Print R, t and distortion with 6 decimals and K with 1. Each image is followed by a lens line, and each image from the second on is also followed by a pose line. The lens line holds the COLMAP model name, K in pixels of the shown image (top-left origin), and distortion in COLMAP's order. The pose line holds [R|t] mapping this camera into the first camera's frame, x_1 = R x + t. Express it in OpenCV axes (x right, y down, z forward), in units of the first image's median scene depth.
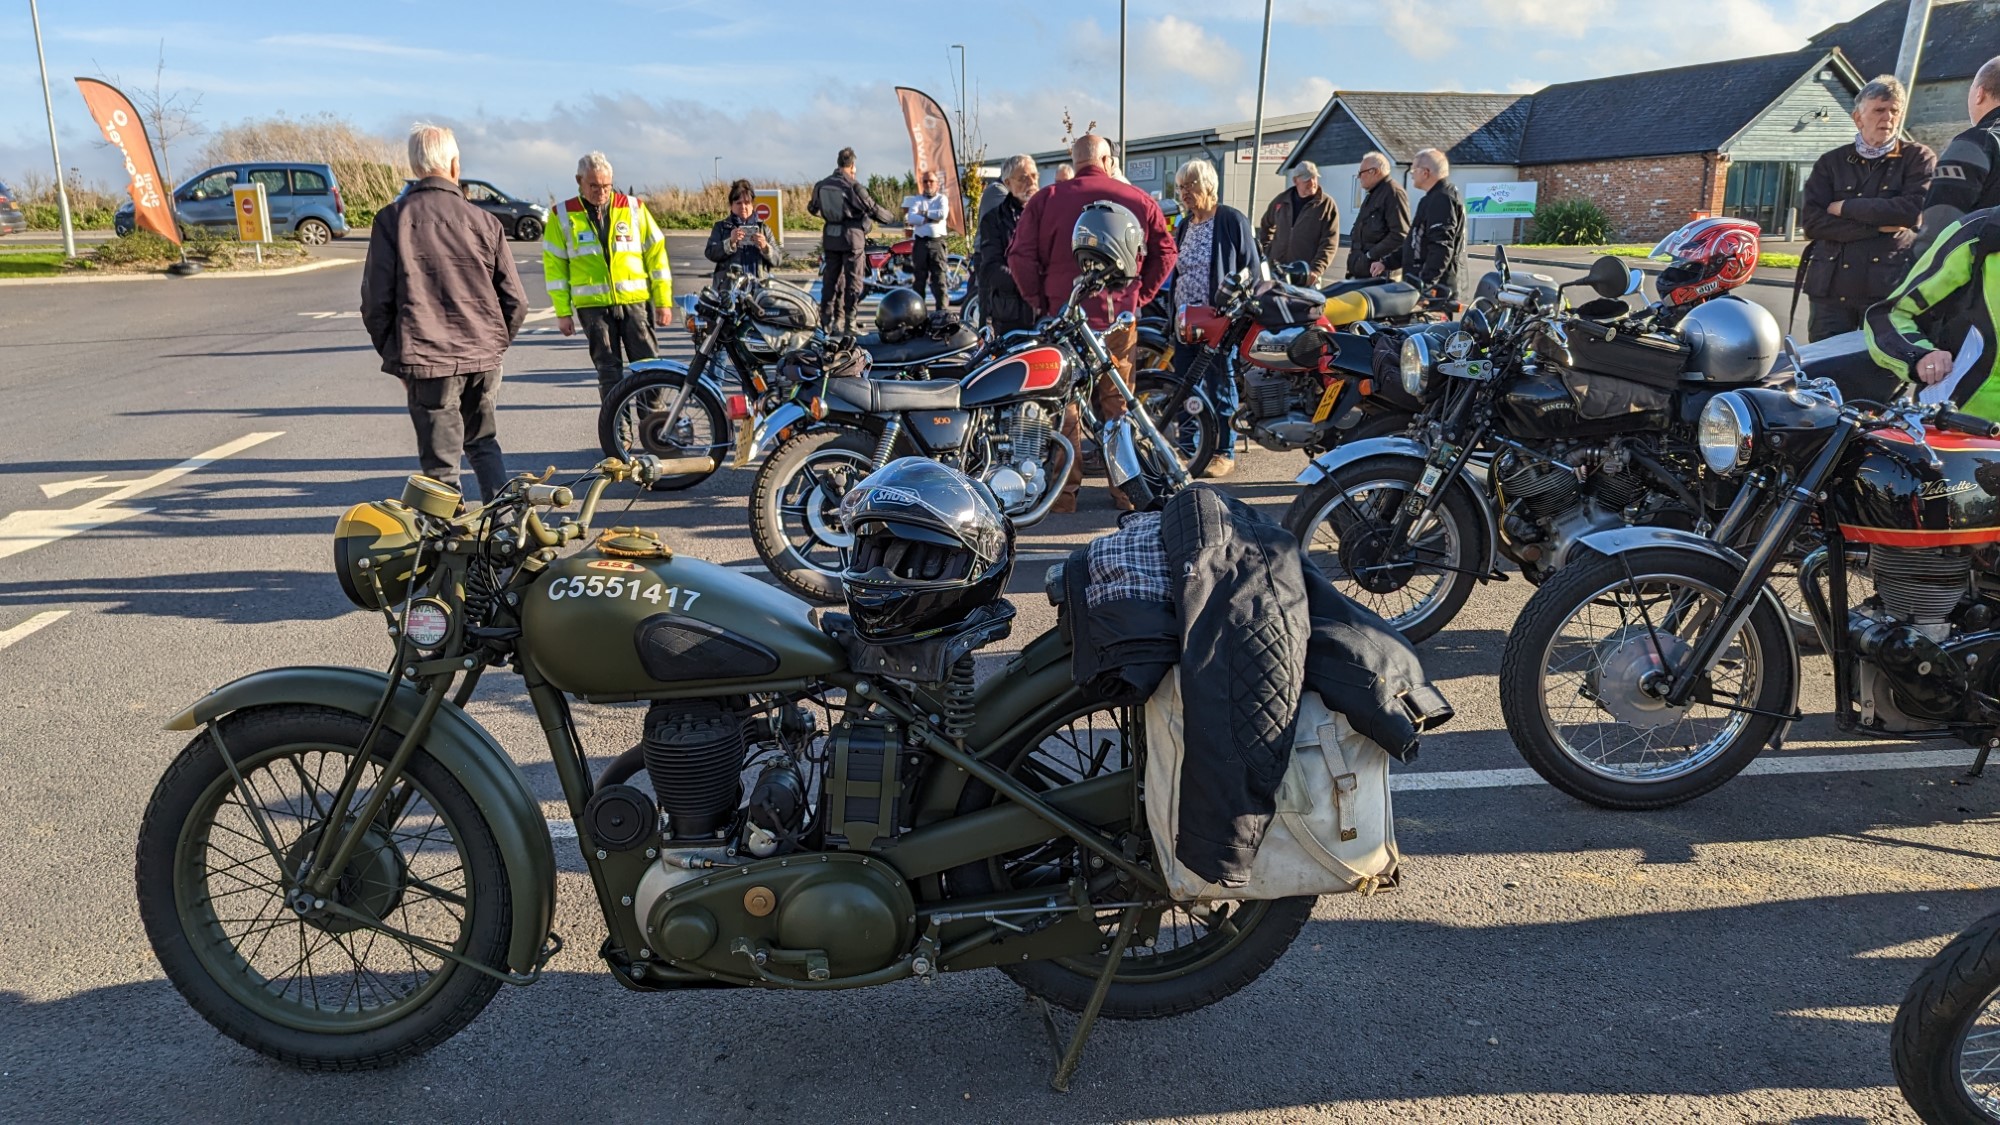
lens RADIAL K [[1425.1, 0, 995.0], [0, 1425.1, 570.9], [0, 0, 1]] dist [0.066436, -0.056380]
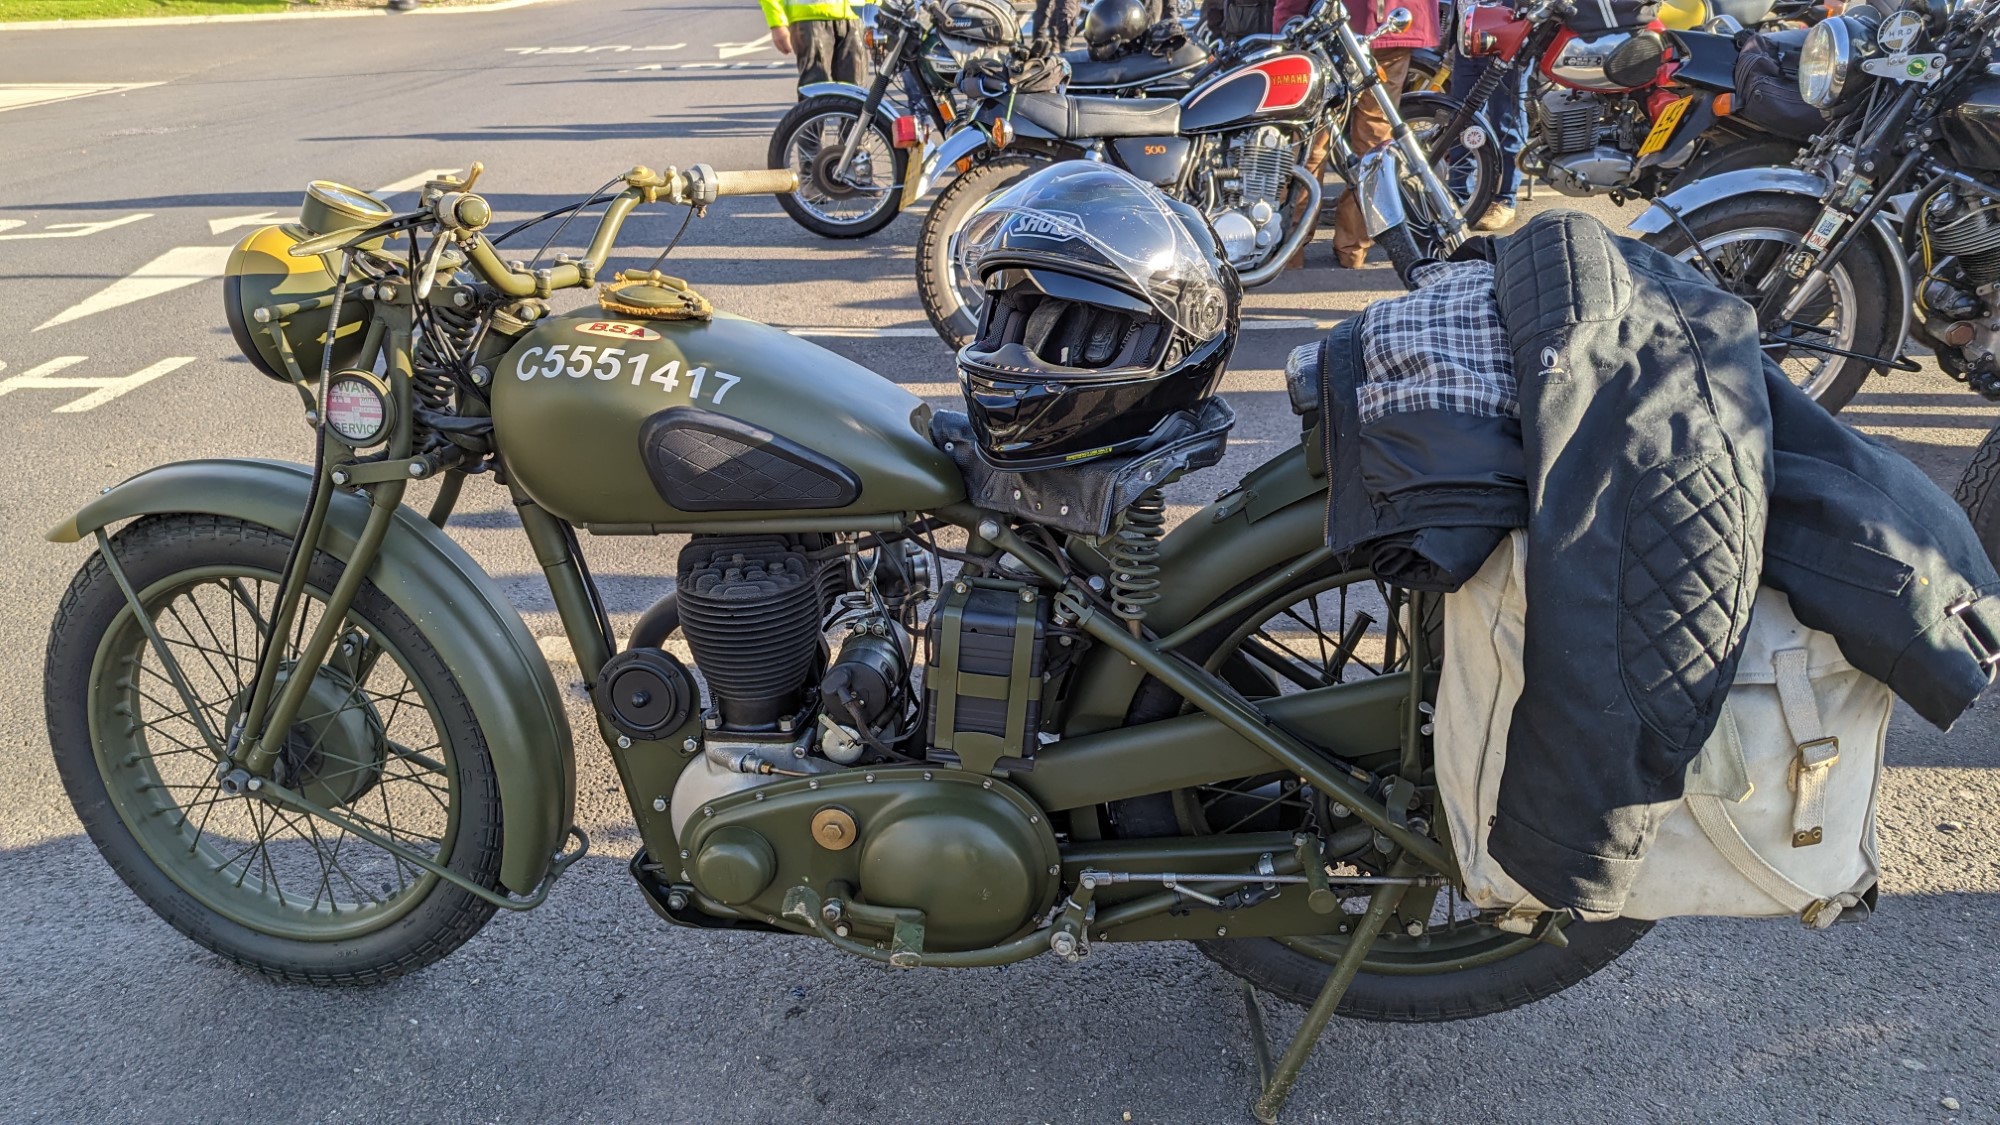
lens RADIAL K [[1425.1, 0, 974.6], [0, 1425.1, 570.2], [0, 0, 1]] dist [0.066436, -0.056380]
pose [[0.986234, 0.050880, -0.157333, 0.003924], [-0.024409, 0.985855, 0.165811, -0.007589], [0.163544, -0.159688, 0.973526, 0.350308]]
